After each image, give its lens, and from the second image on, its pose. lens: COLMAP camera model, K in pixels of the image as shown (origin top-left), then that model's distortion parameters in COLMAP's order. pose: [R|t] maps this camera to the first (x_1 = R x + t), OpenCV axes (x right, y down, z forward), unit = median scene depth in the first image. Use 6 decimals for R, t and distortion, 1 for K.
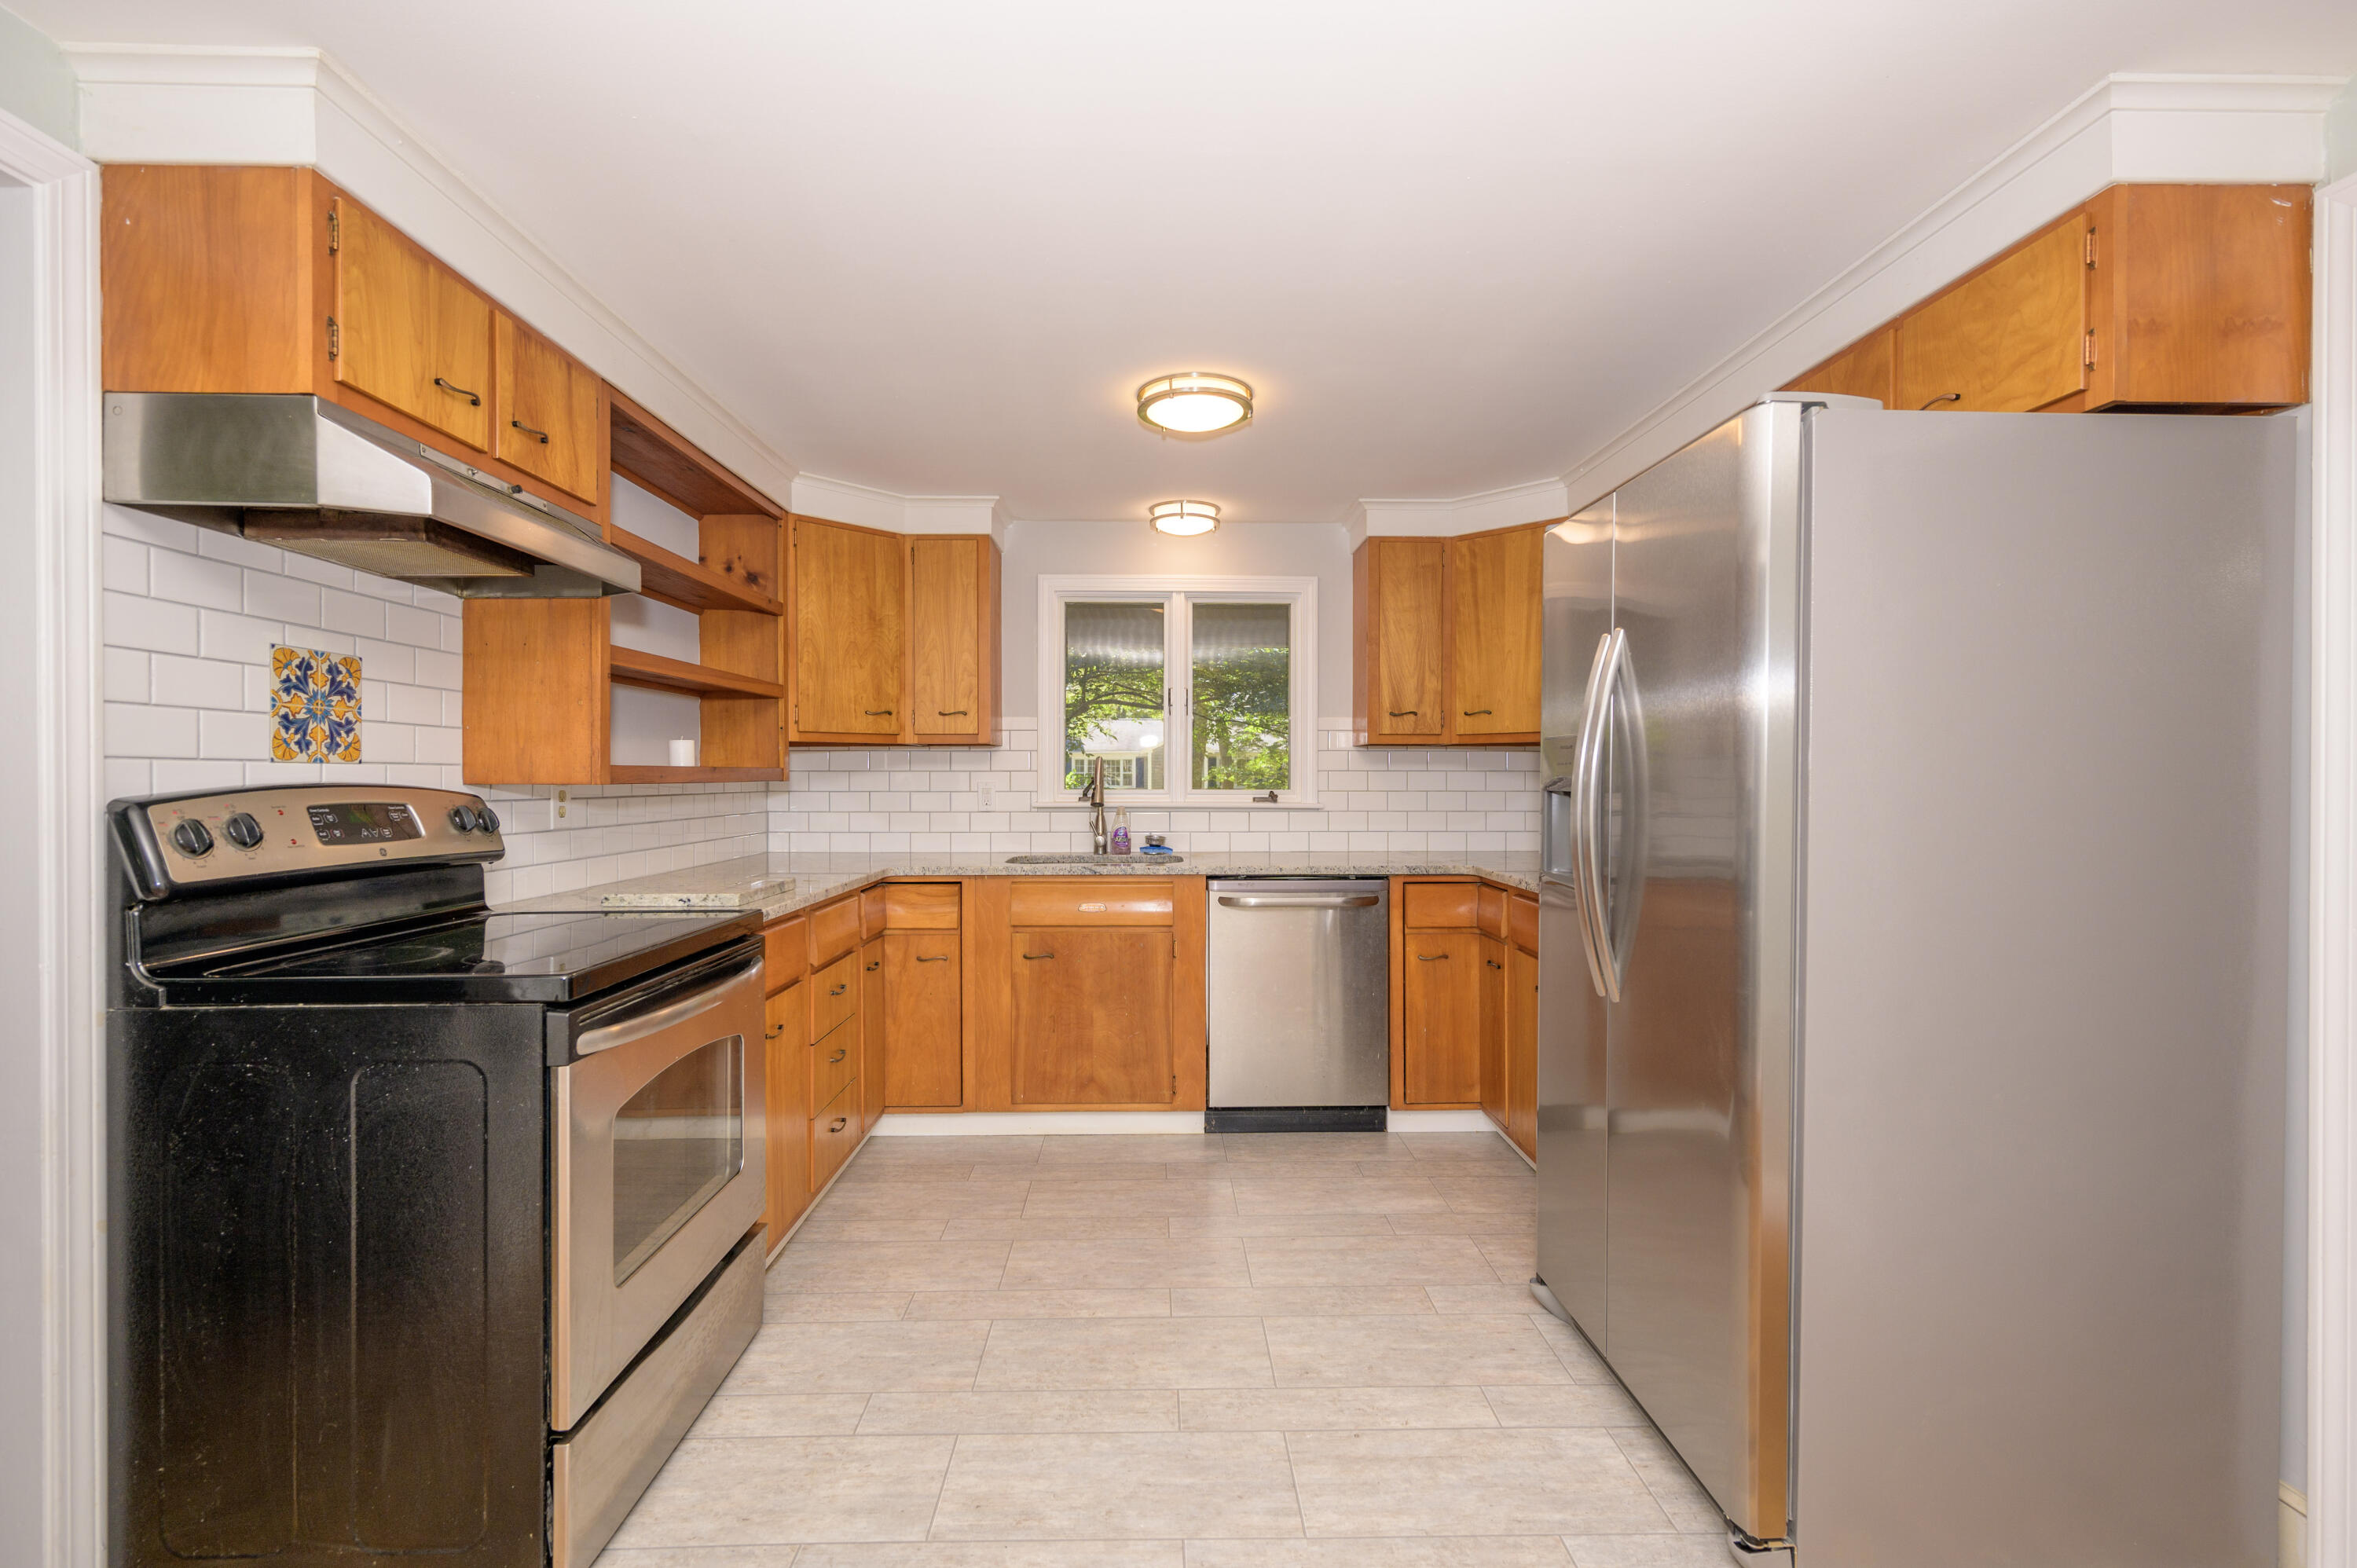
lens RADIAL K [[1044.1, 0, 1178.5], [0, 1044.1, 784.0], [0, 0, 1]] dist [-0.000728, 0.000460]
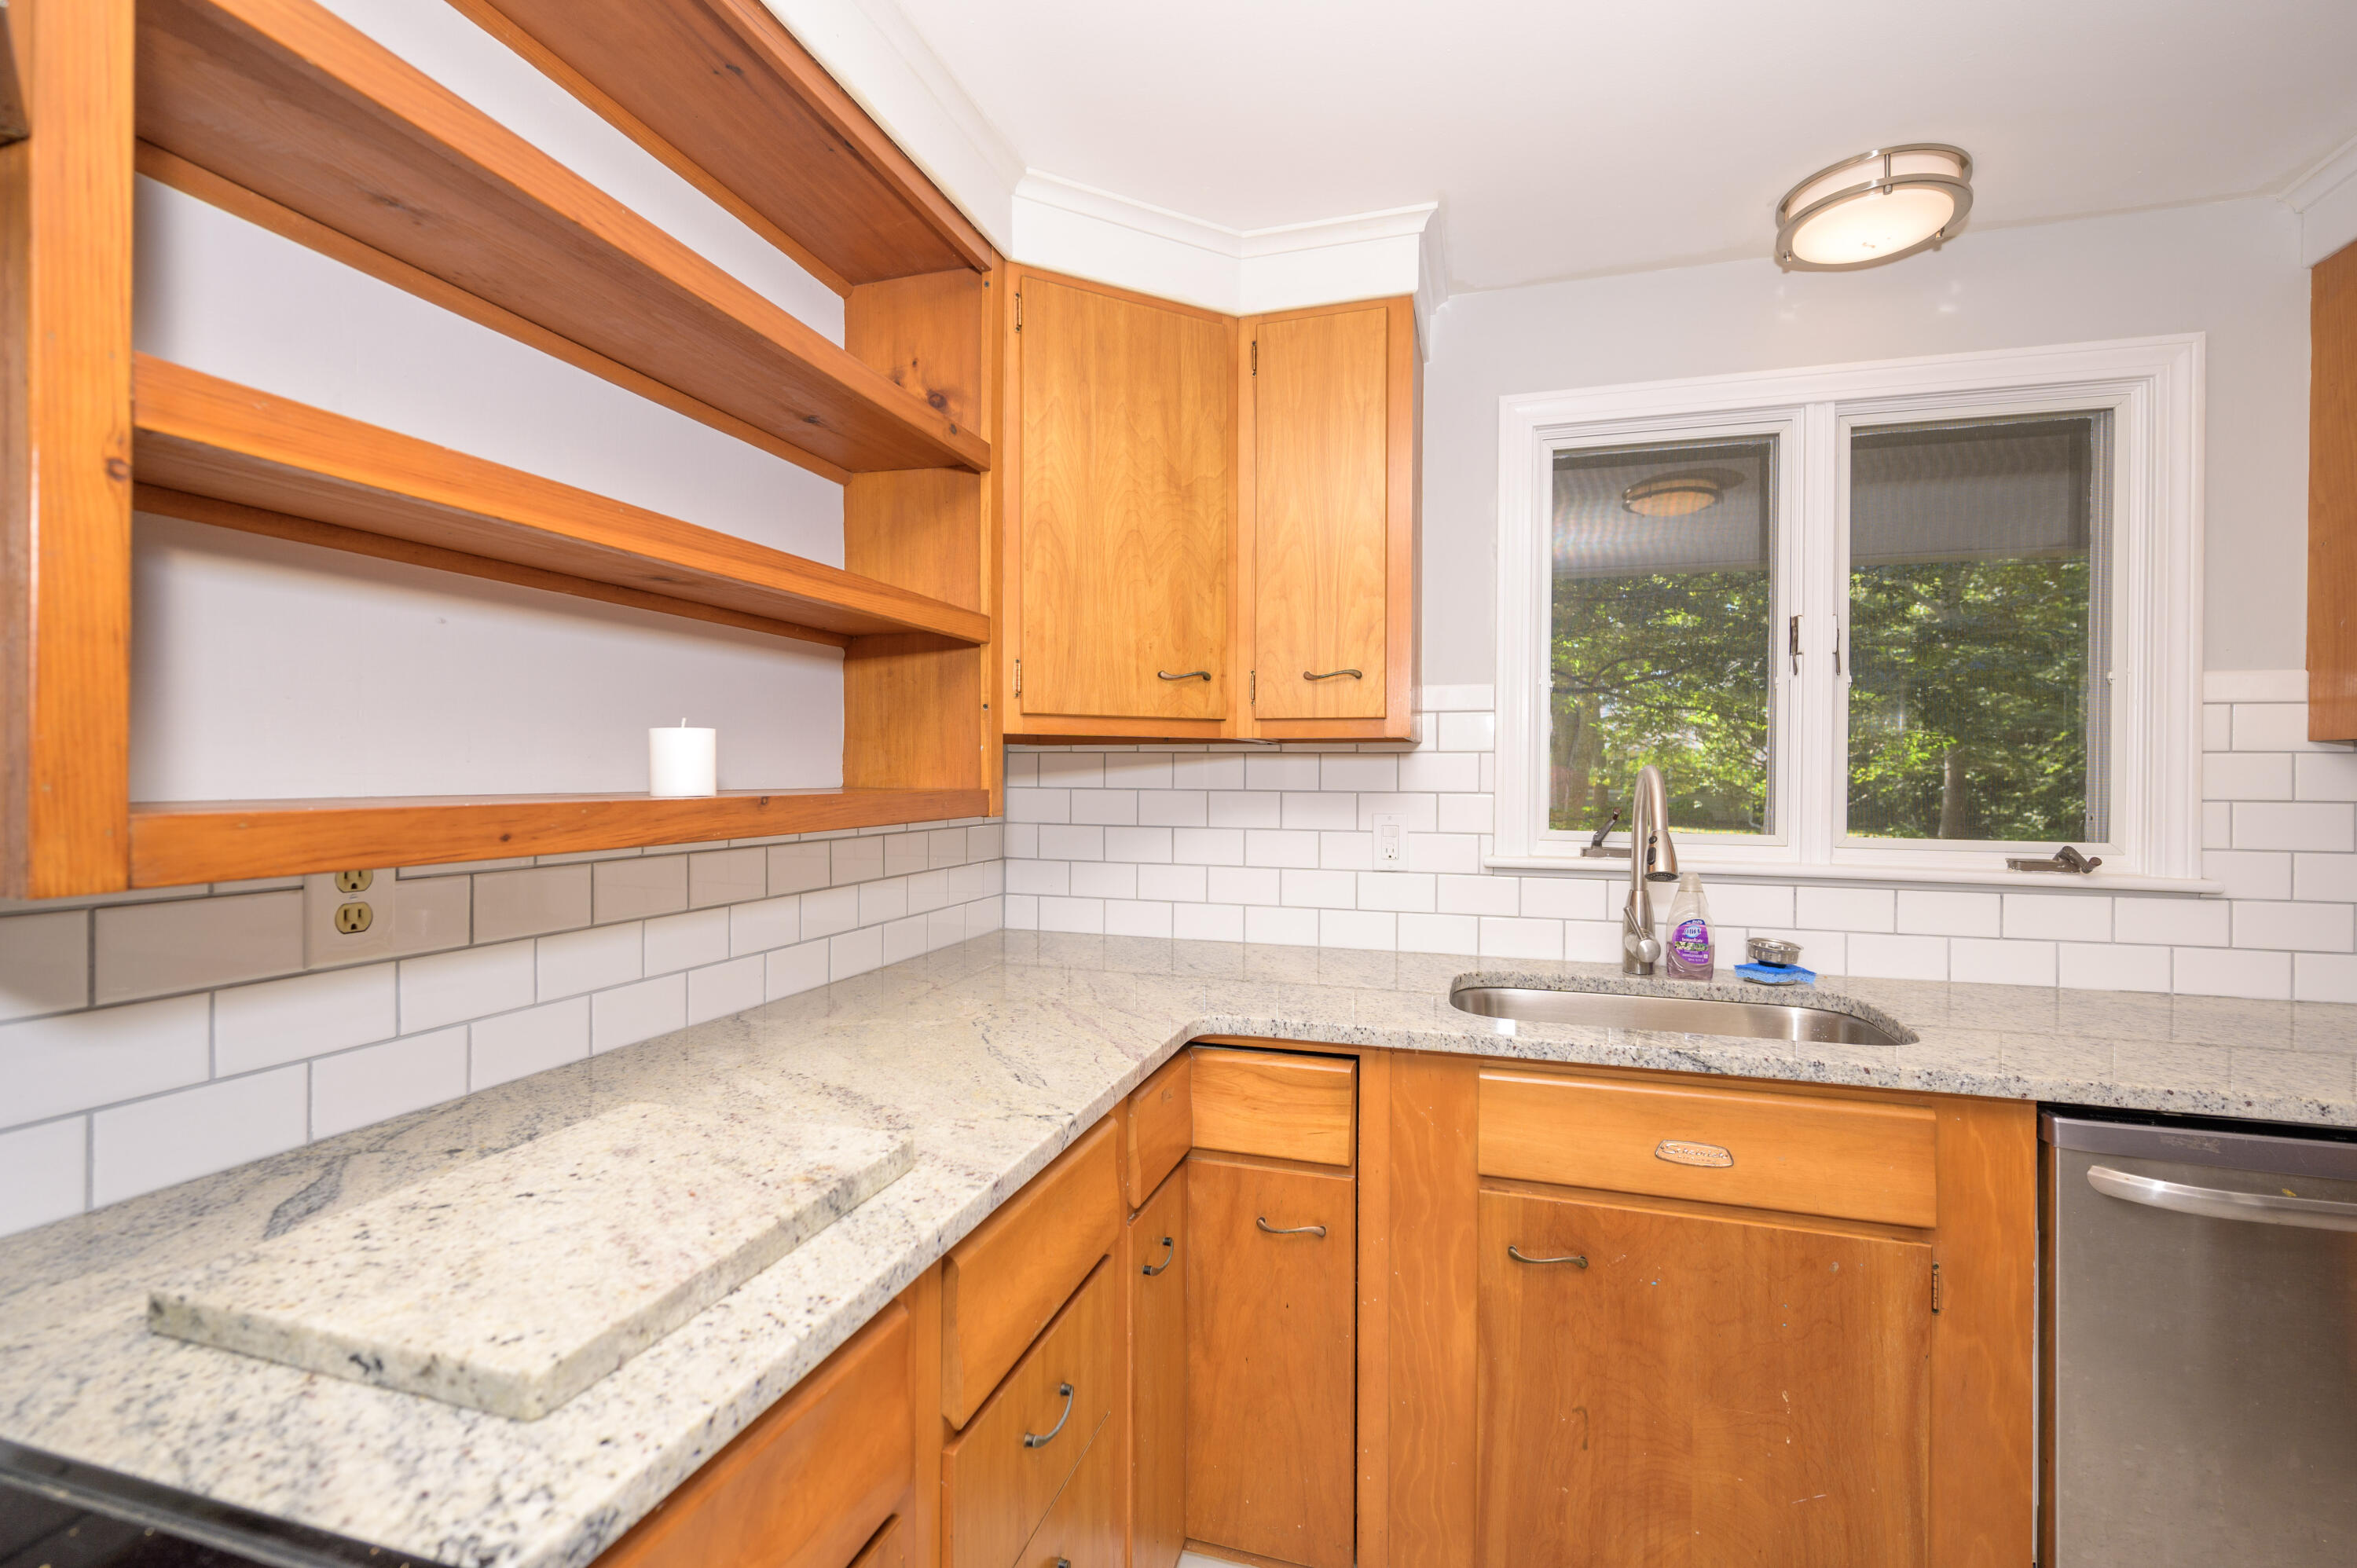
lens RADIAL K [[1049.0, 0, 1174.3], [0, 1049.0, 781.4], [0, 0, 1]] dist [-0.000417, 0.000767]
pose [[0.950819, 0.008963, -0.309618, -0.137536], [-0.009342, 0.999956, 0.000259, -0.018369], [0.309607, 0.002646, 0.950861, 0.526109]]
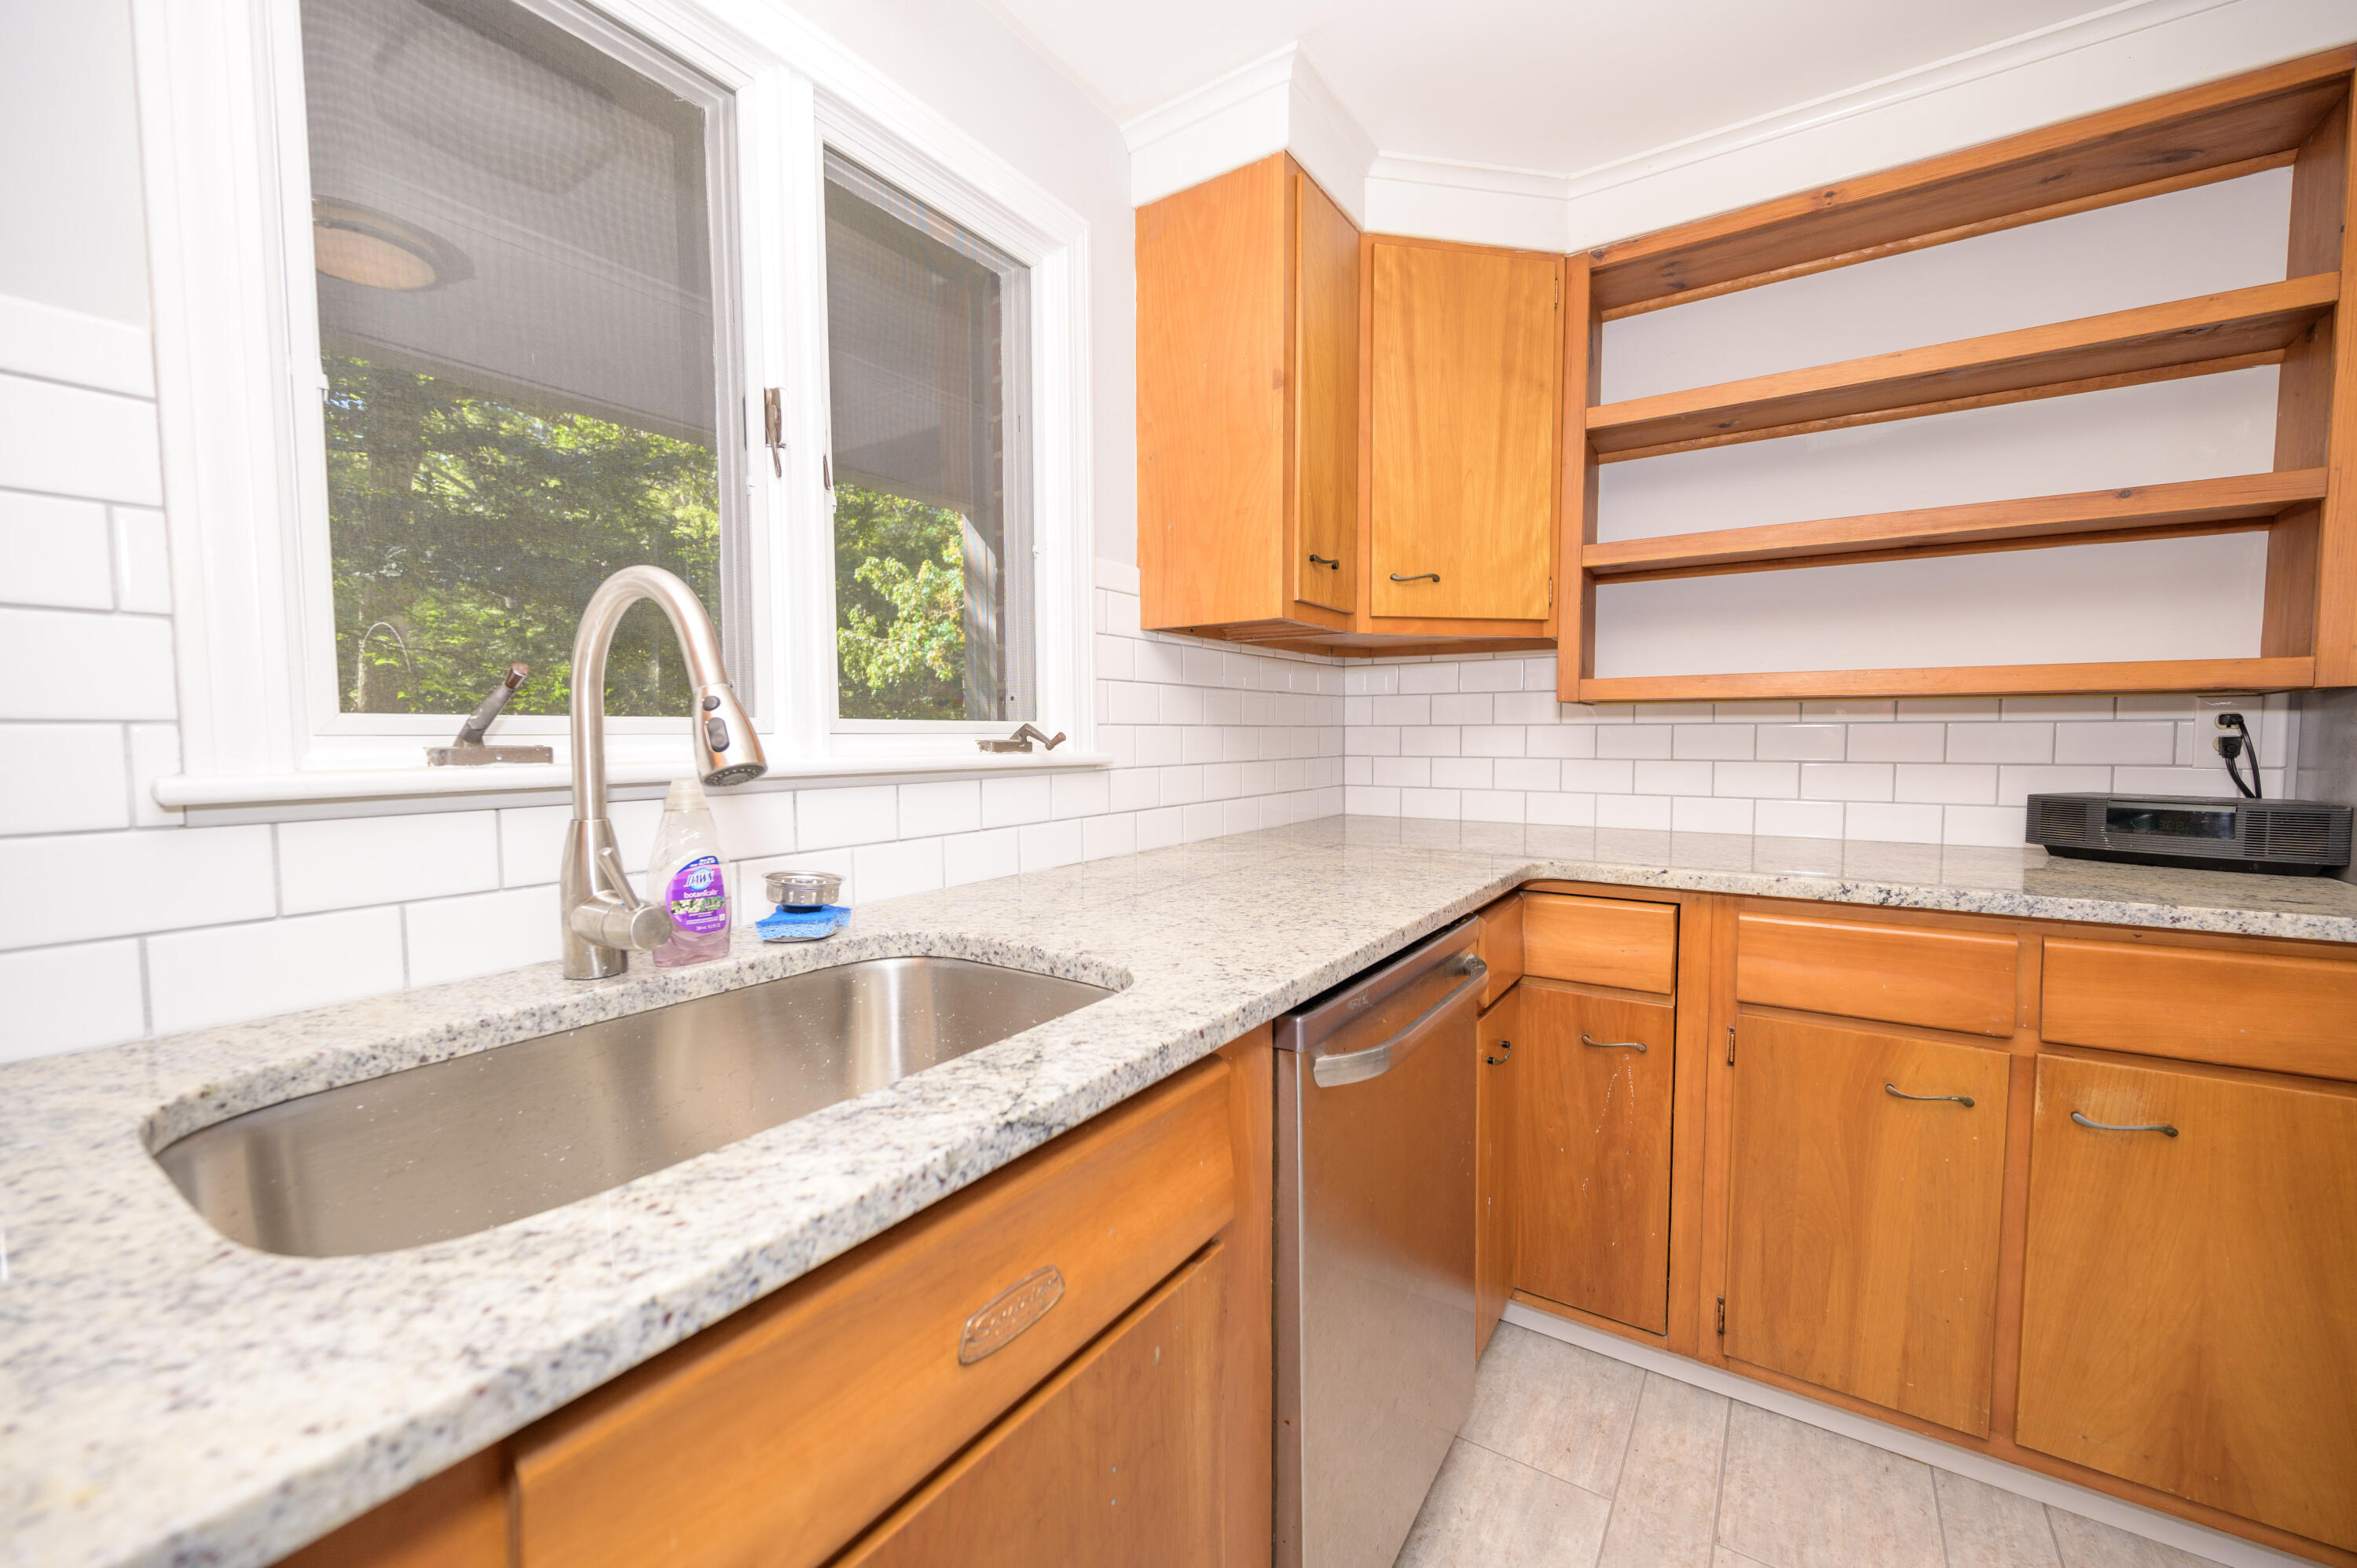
lens RADIAL K [[932.2, 0, 1173.5], [0, 932.2, 784.8], [0, 0, 1]] dist [-0.001957, 0.000343]
pose [[0.582010, -0.050659, 0.811602, -0.186465], [0.009821, 0.998423, 0.055278, 0.011615], [-0.813122, -0.024201, 0.581590, 0.817732]]
